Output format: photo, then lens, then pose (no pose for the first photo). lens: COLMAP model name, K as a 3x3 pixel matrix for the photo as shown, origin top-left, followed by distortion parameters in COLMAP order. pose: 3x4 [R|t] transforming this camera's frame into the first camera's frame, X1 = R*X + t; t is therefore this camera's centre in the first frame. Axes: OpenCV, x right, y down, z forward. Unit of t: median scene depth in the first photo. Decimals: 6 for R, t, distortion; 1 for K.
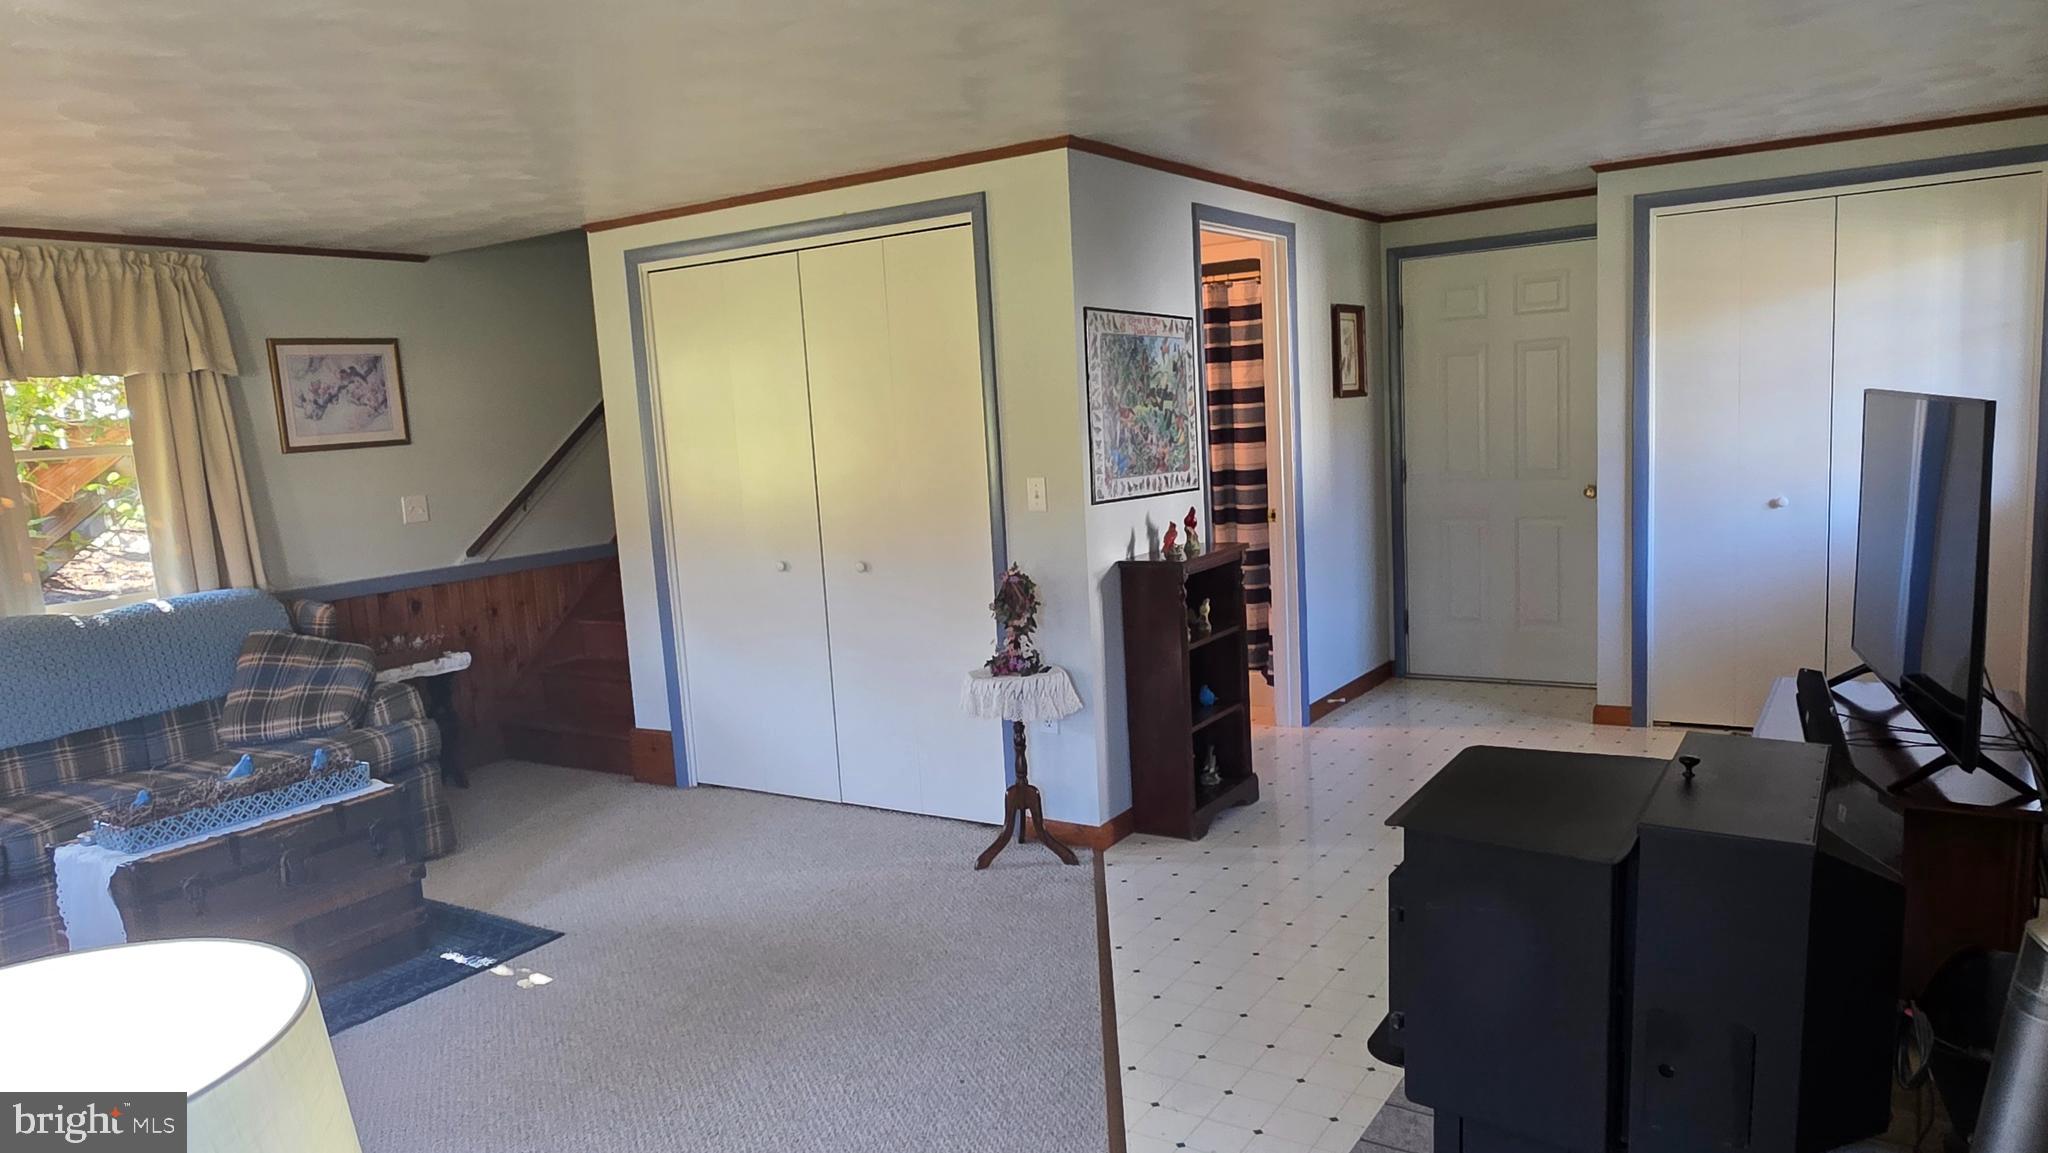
lens RADIAL K [[1346.2, 0, 1024.0], [0, 1346.2, 576.5], [0, 0, 1]] dist [0.000475, -0.000588]
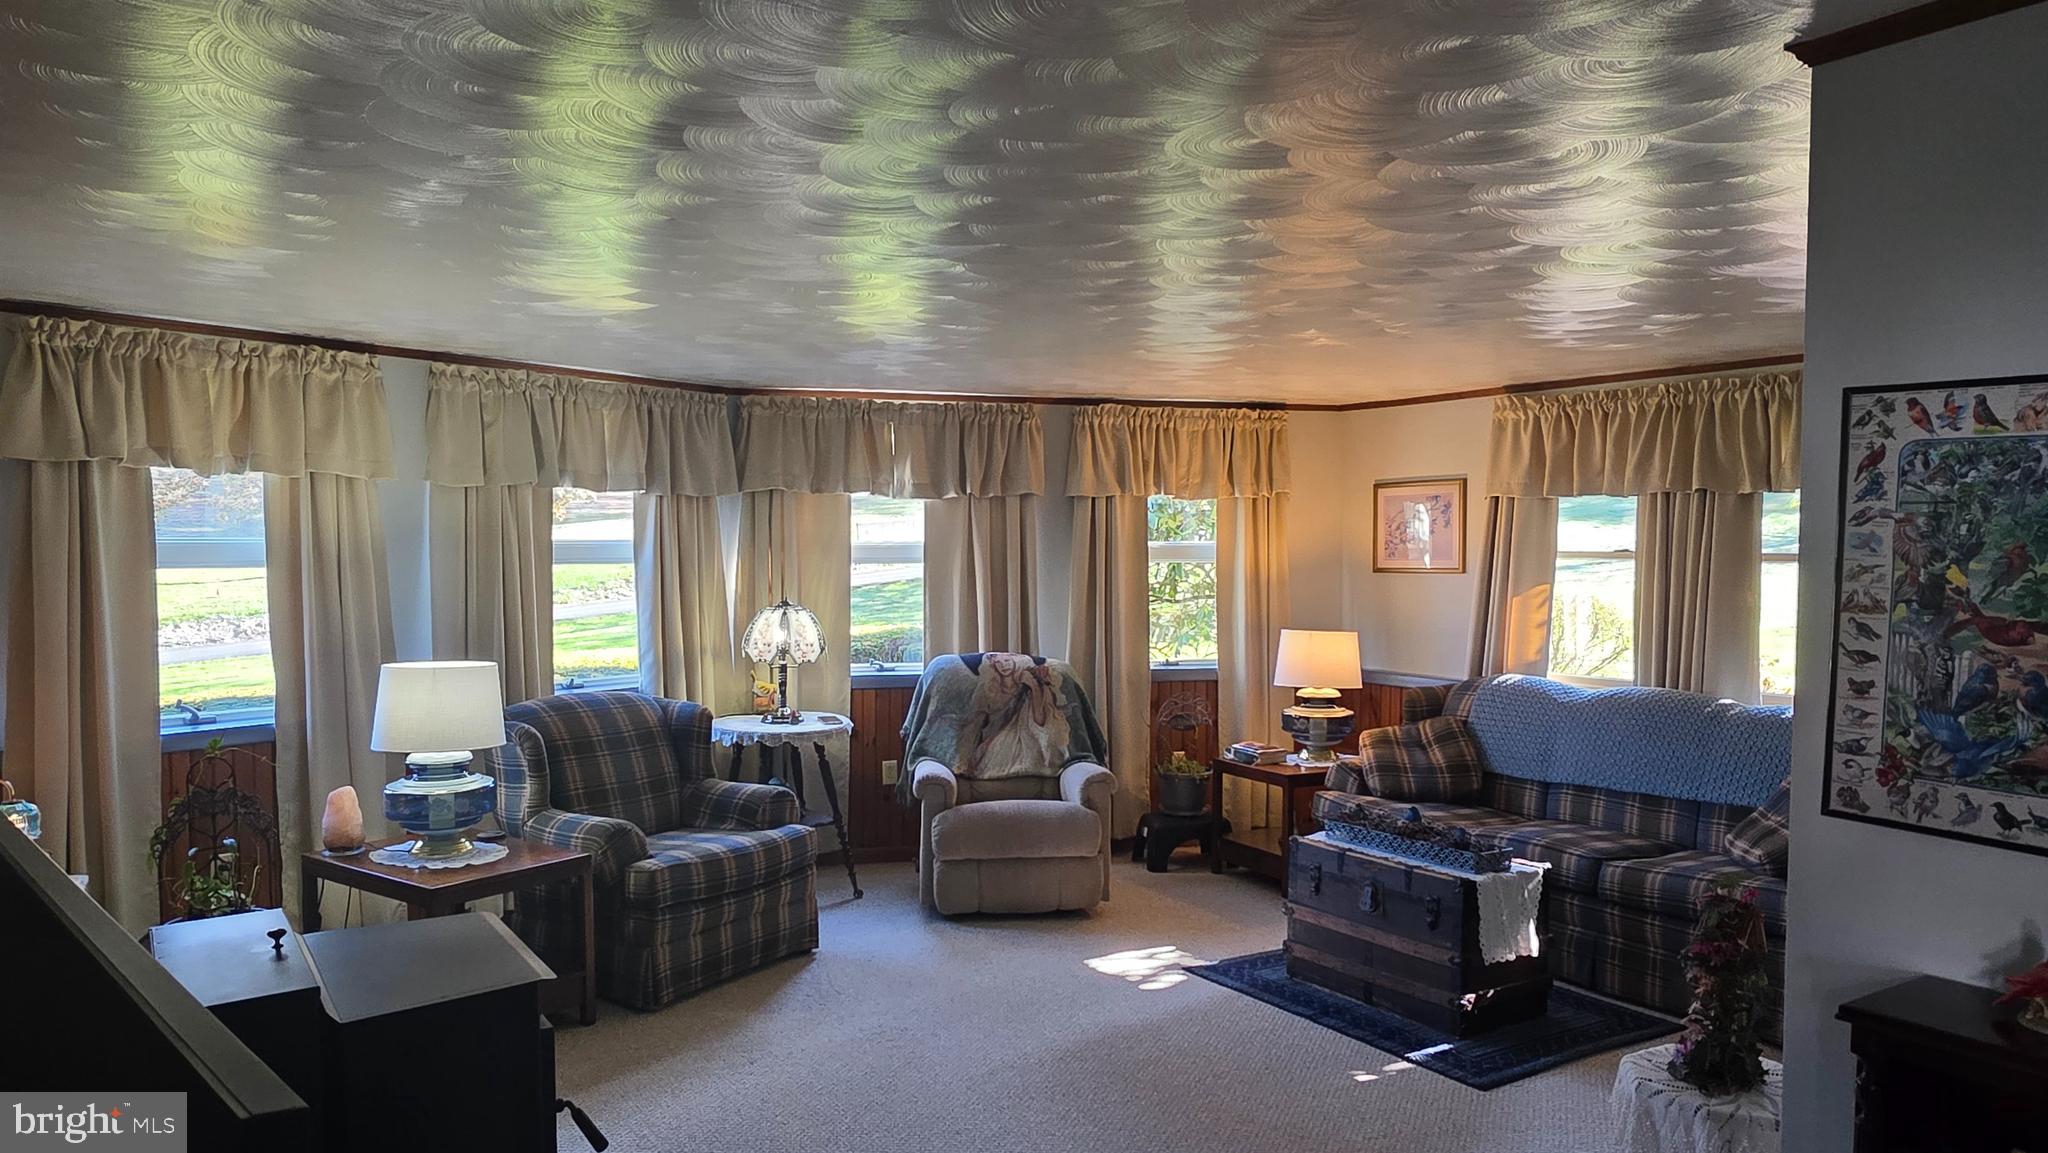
lens RADIAL K [[1346.2, 0, 1024.0], [0, 1346.2, 576.5], [0, 0, 1]] dist [0.000475, -0.000588]
pose [[-0.393291, 0.076466, -0.916229, 0.568009], [-0.096123, 0.987655, 0.123688, -0.162546], [0.914376, 0.136716, -0.381085, 0.903686]]
